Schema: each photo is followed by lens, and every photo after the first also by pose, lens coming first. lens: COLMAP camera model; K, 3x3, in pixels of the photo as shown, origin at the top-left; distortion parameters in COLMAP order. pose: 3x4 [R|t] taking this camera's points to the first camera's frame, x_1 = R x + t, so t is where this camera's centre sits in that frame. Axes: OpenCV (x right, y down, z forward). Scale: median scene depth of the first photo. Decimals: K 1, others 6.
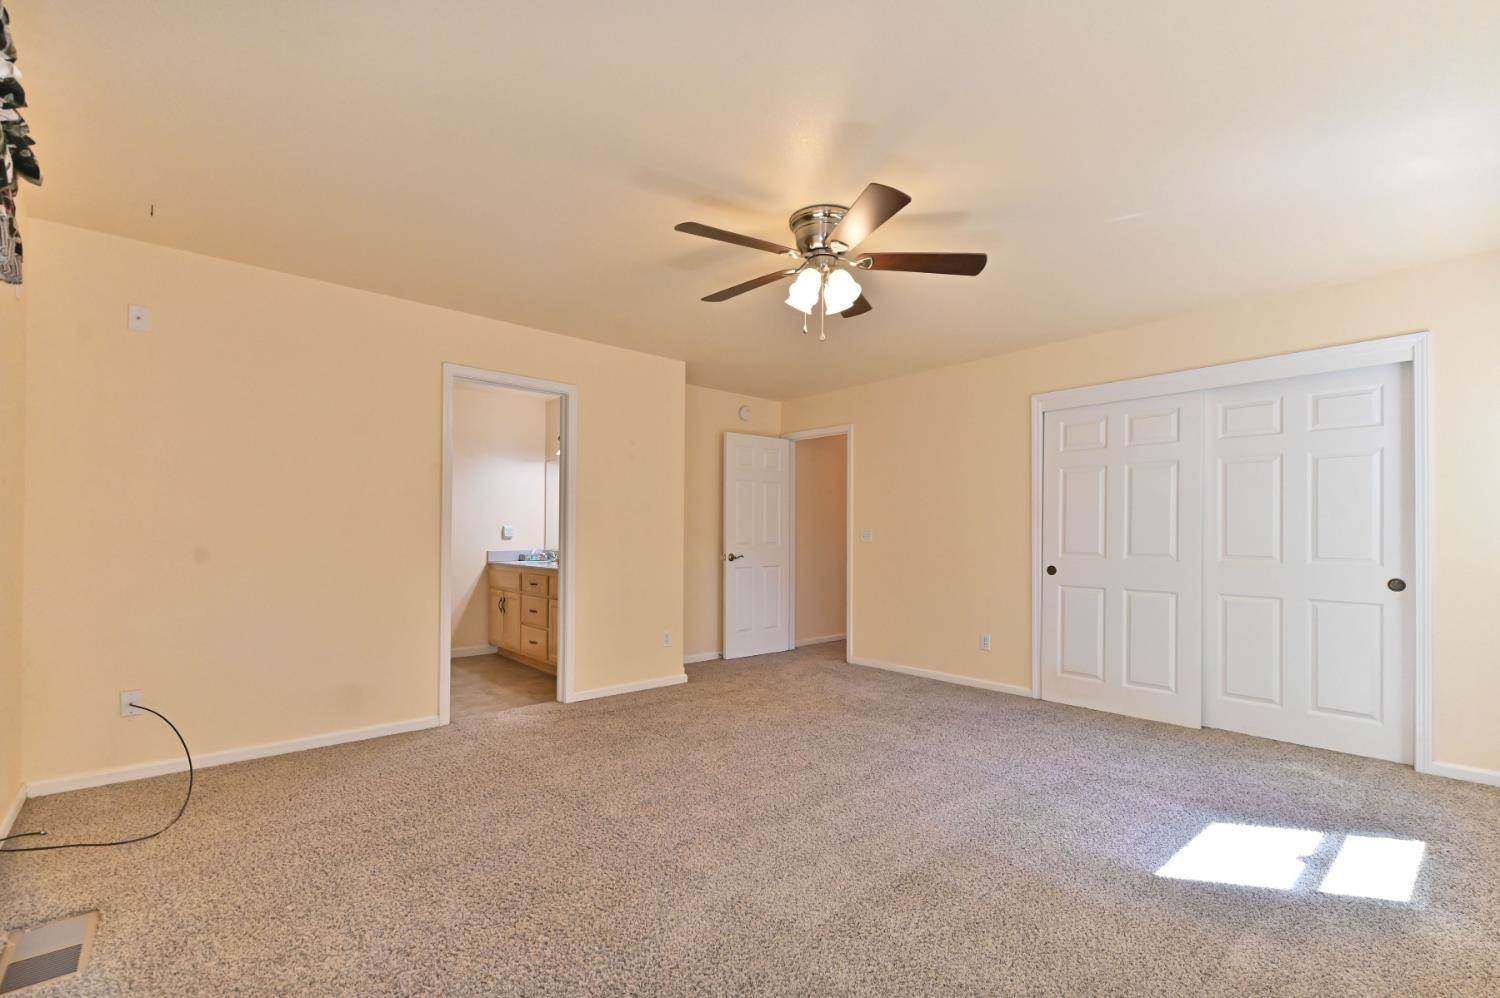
lens RADIAL K [[654.8, 0, 756.5], [0, 654.8, 539.5], [0, 0, 1]] dist [0.001049, -0.000678]
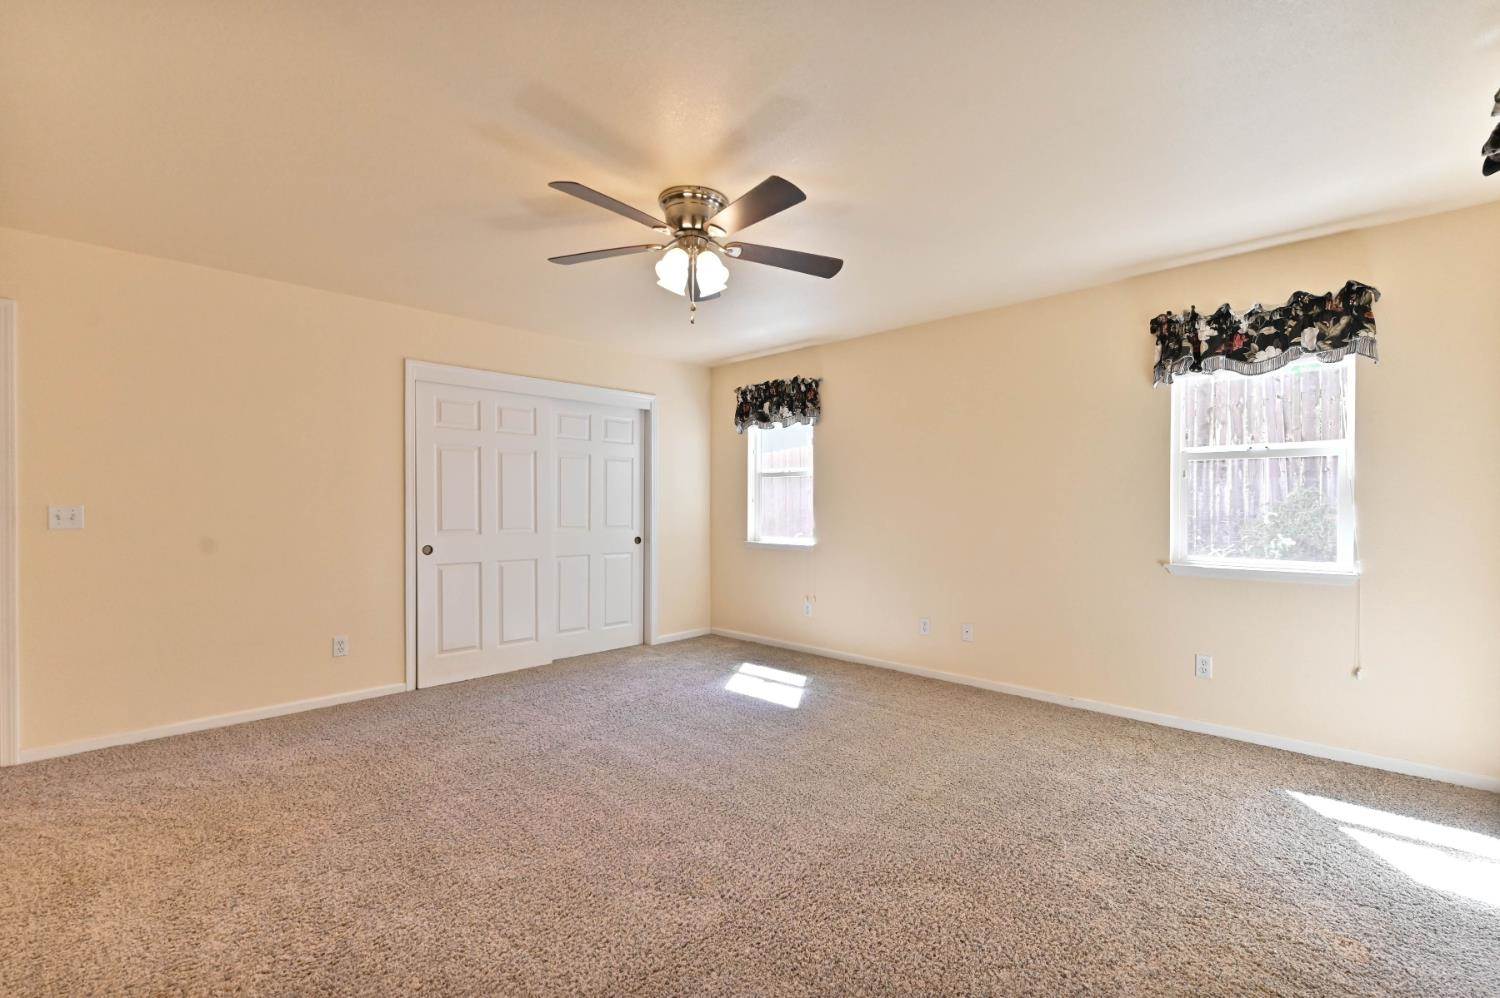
lens RADIAL K [[679.5, 0, 757.0], [0, 679.5, 509.9], [0, 0, 1]] dist [0.003475, 0.000129]
pose [[-0.073709, -0.002066, 0.997278, -0.775610], [0.015860, 0.999869, 0.003244, -0.009192], [-0.997154, 0.016056, -0.073667, 0.814500]]
